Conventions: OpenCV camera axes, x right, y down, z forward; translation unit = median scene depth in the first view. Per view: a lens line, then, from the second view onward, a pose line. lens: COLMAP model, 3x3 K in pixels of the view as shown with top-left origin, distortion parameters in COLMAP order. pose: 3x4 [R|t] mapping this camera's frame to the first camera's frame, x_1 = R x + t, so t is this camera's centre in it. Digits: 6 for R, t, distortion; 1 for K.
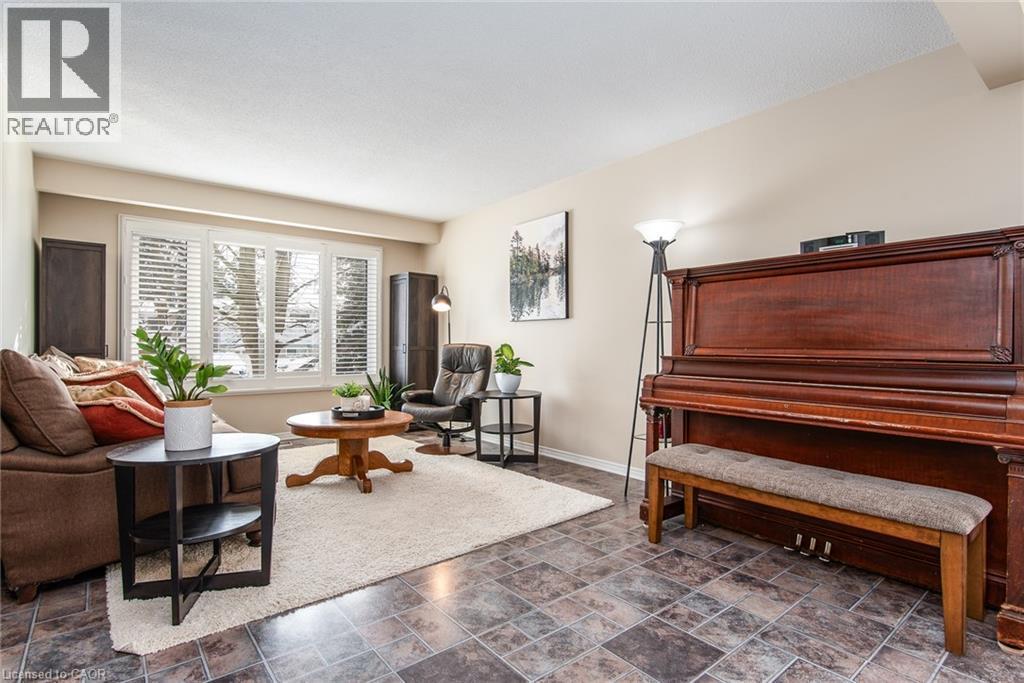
lens RADIAL K [[506.9, 0, 493.8], [0, 506.9, 338.4], [0, 0, 1]] dist [-0.009371, 0.000527]
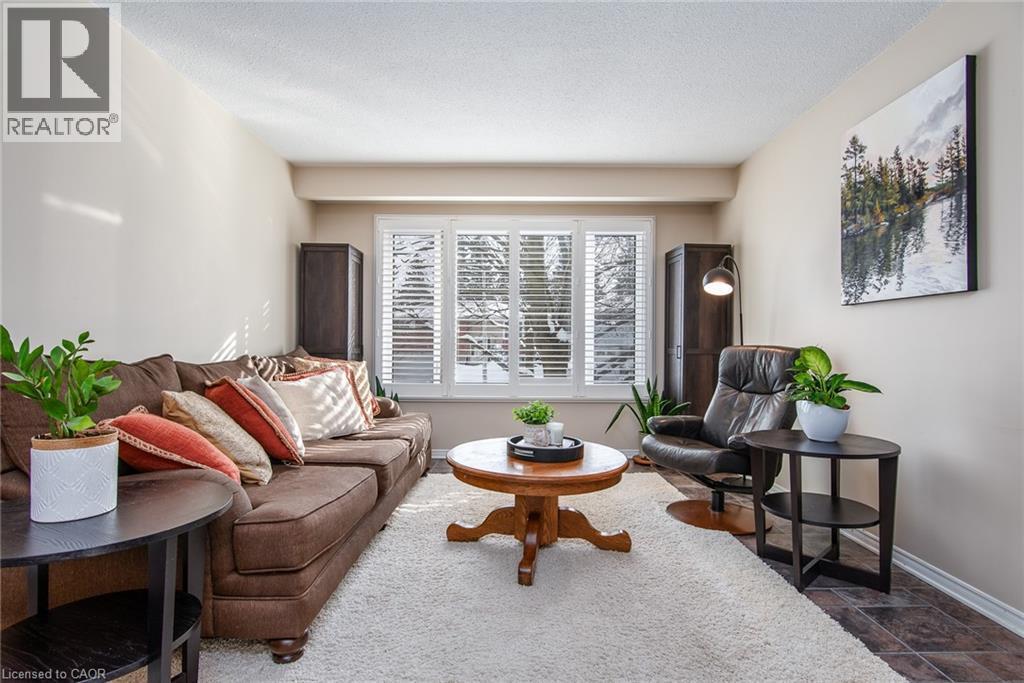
lens RADIAL K [[506.9, 0, 509.8], [0, 506.9, 340.6], [0, 0, 1]] dist [-0.009371, 0.000527]
pose [[0.795974, -0.000494, -0.605331, 0.082626], [0.001842, 0.999997, 0.001606, 0.003102], [0.605328, -0.002393, 0.795972, 0.370596]]
